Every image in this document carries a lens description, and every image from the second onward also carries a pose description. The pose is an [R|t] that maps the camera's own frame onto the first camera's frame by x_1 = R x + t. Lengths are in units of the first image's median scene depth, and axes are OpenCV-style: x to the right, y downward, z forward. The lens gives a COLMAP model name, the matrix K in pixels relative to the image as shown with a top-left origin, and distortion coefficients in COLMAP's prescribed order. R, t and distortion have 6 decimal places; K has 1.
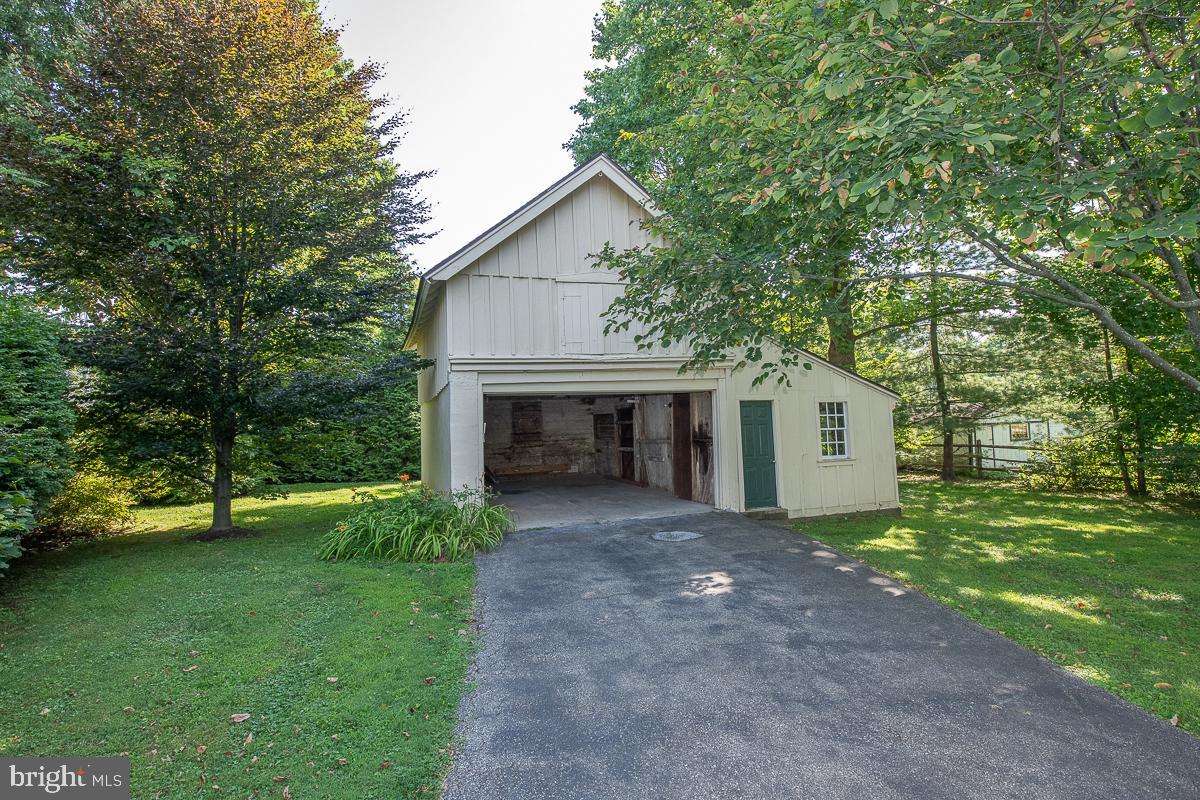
lens RADIAL K [[657.6, 0, 597.7], [0, 657.6, 399.0], [0, 0, 1]] dist [0.005367, 0.000644]
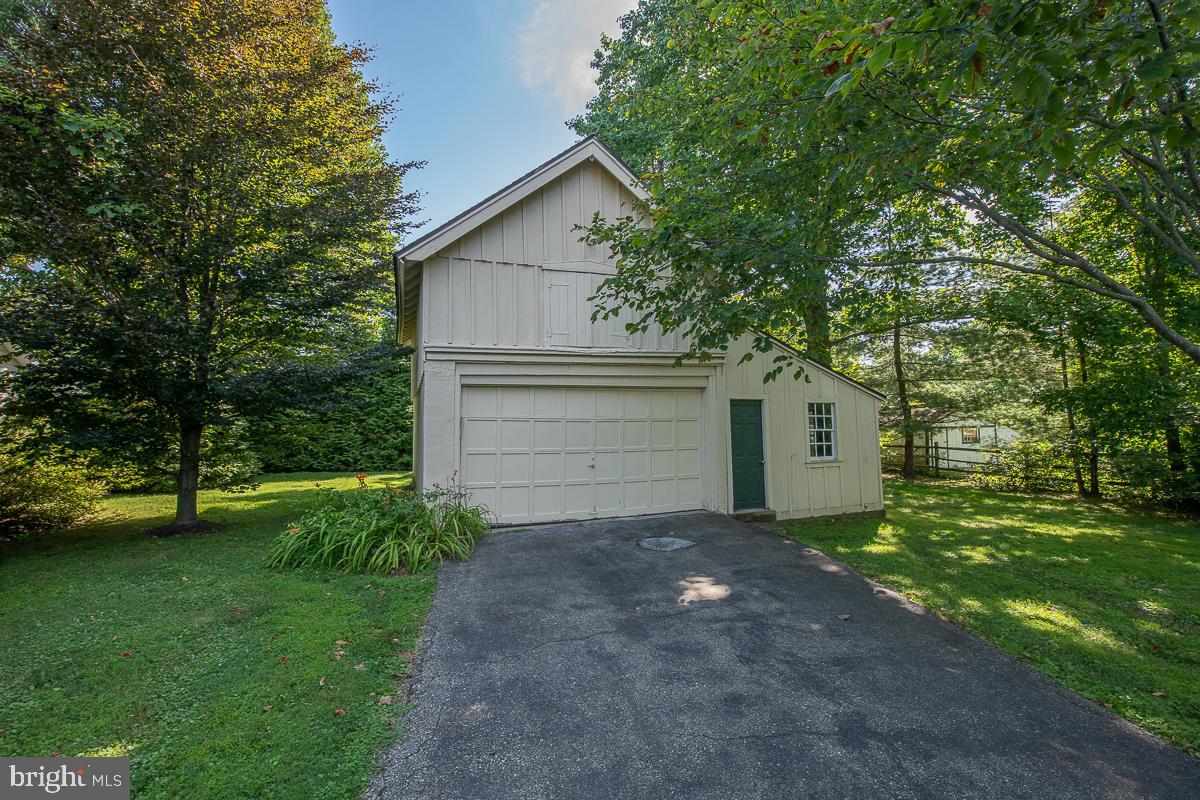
lens RADIAL K [[553.5, 0, 603.6], [0, 553.5, 400.6], [0, 0, 1]] dist [-0.004421, 0.000045]
pose [[0.999417, 0.020479, 0.027324, 0.006576], [-0.020499, 0.999790, 0.000438, 0.008862], [-0.027309, -0.000998, 0.999627, 0.202031]]
